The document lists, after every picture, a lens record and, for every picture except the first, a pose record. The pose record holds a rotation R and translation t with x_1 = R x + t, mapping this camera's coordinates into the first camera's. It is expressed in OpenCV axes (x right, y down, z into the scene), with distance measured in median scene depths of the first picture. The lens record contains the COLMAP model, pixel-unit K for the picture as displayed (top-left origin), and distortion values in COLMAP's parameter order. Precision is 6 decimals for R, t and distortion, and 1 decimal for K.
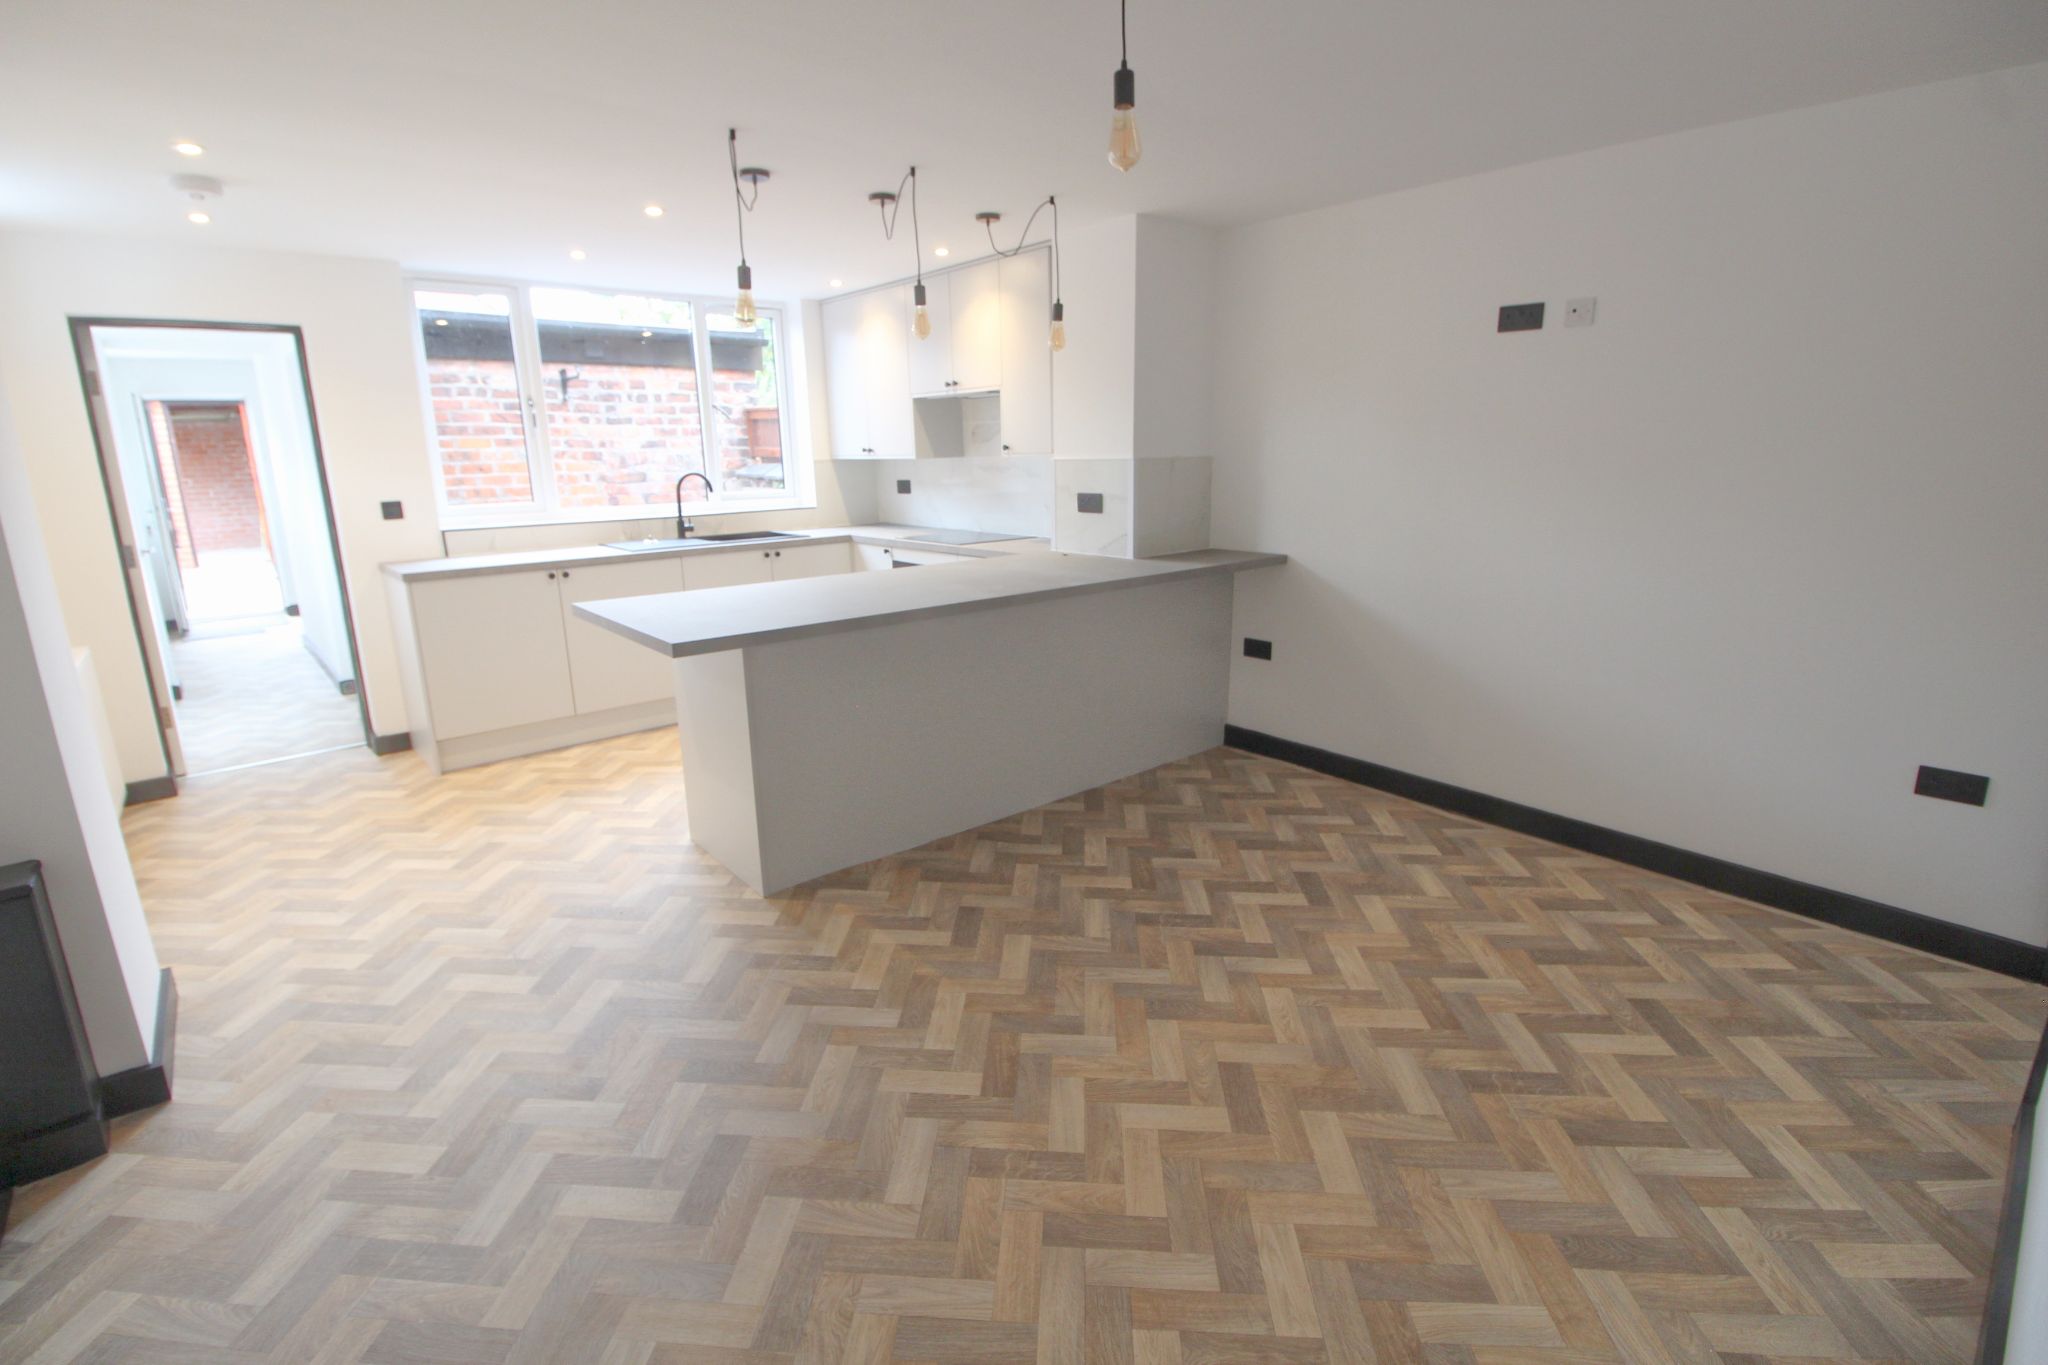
lens RADIAL K [[947.3, 0, 1016.2], [0, 947.3, 670.0], [0, 0, 1]] dist [0.000268, -0.012464]
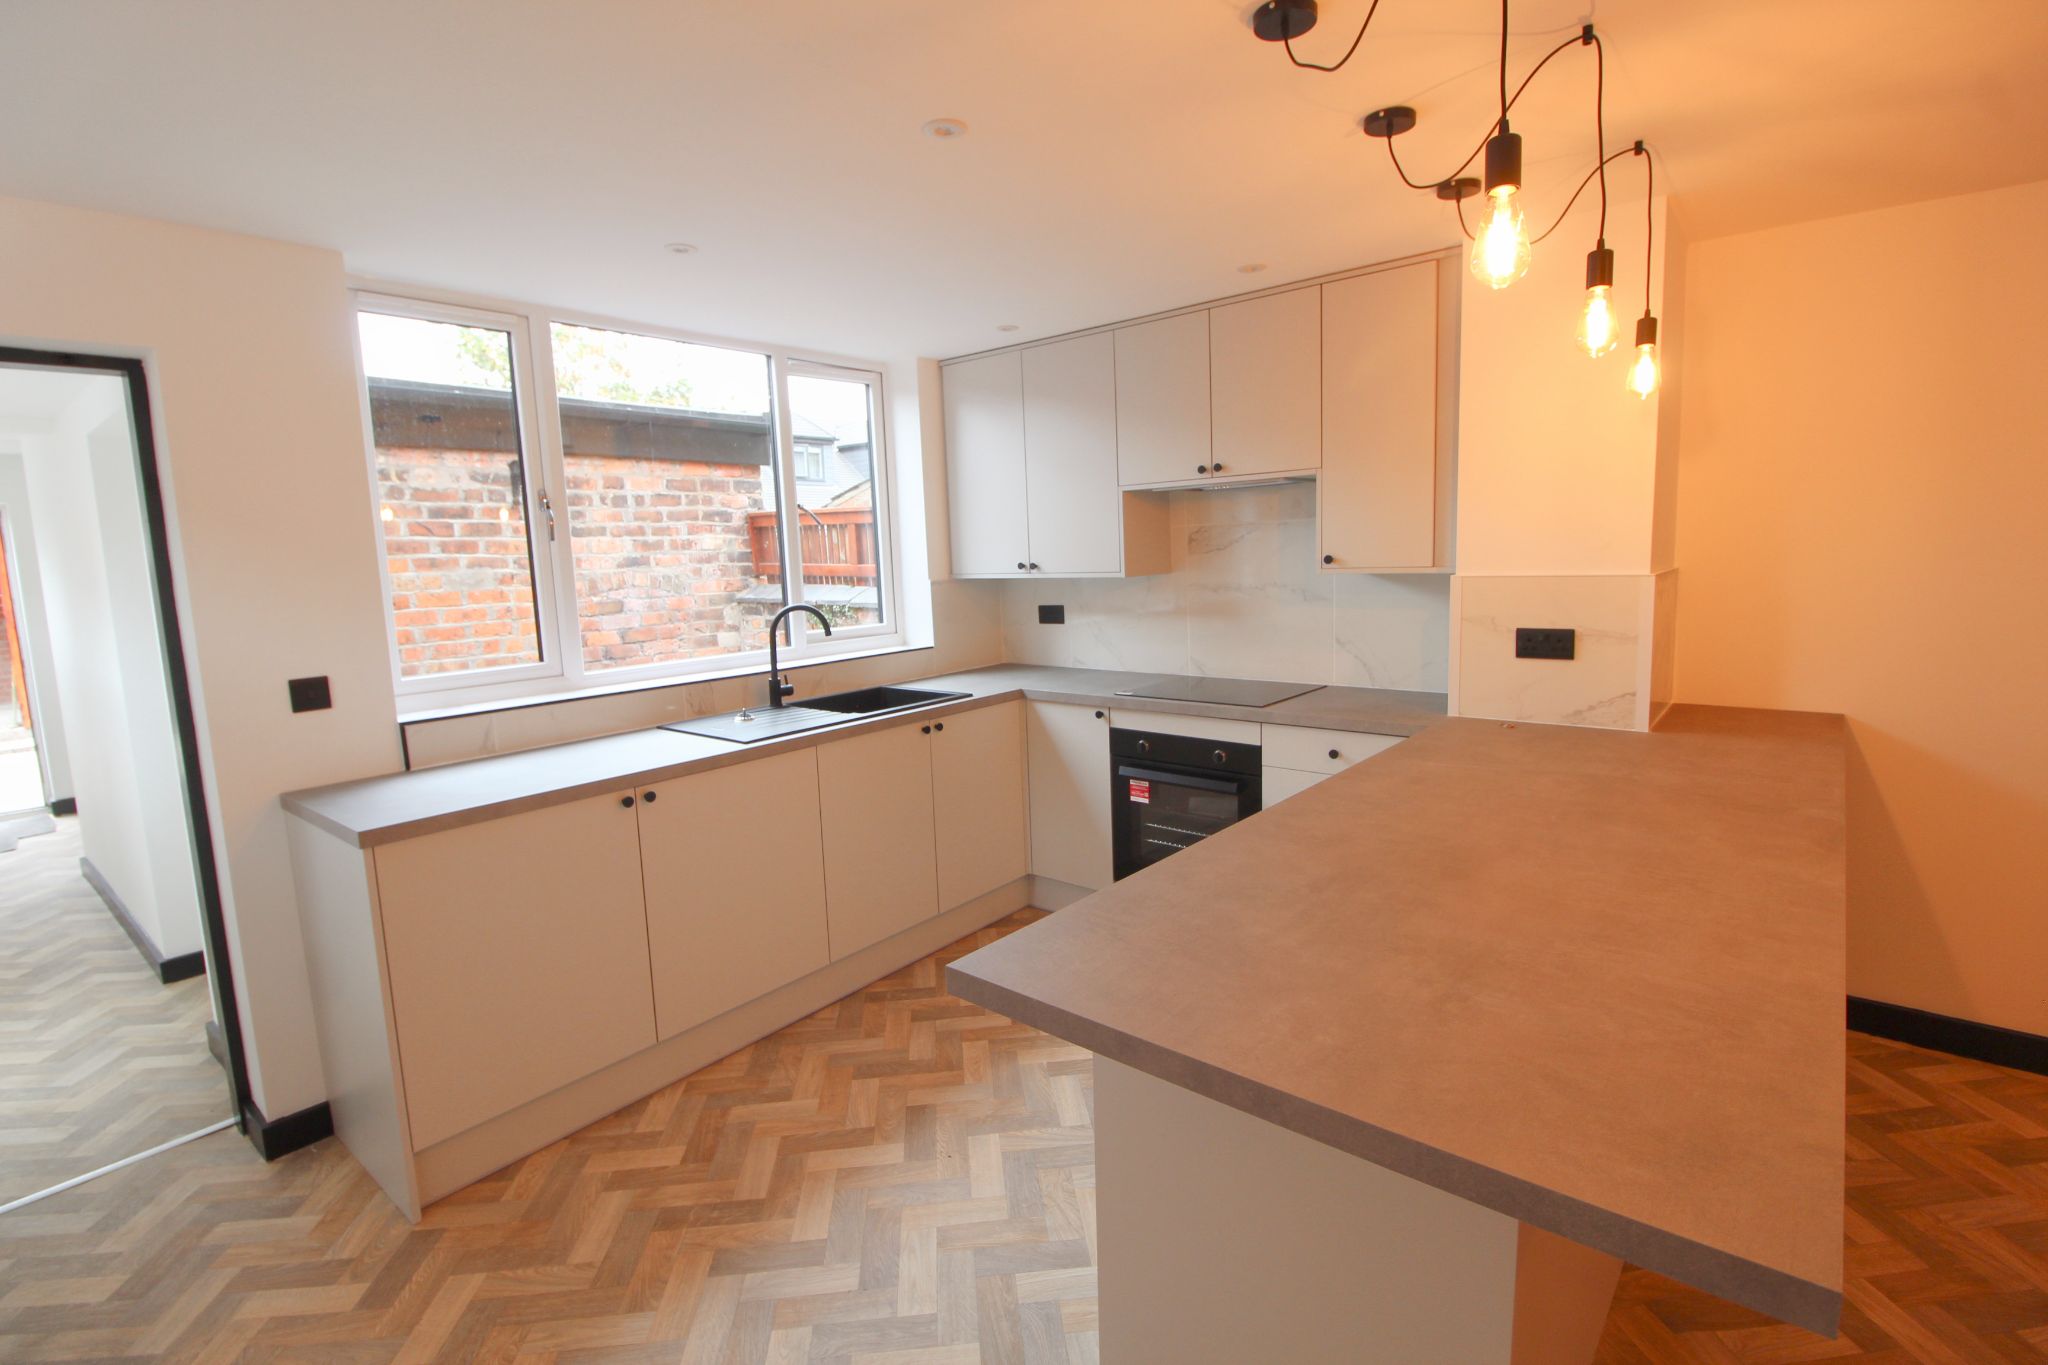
lens RADIAL K [[947.3, 0, 1016.2], [0, 947.3, 670.0], [0, 0, 1]] dist [0.000268, -0.012464]
pose [[0.987059, -0.037261, 0.155968, -0.280494], [0.053981, 0.993072, -0.104376, -0.084973], [-0.150998, 0.111444, 0.982232, 0.330133]]
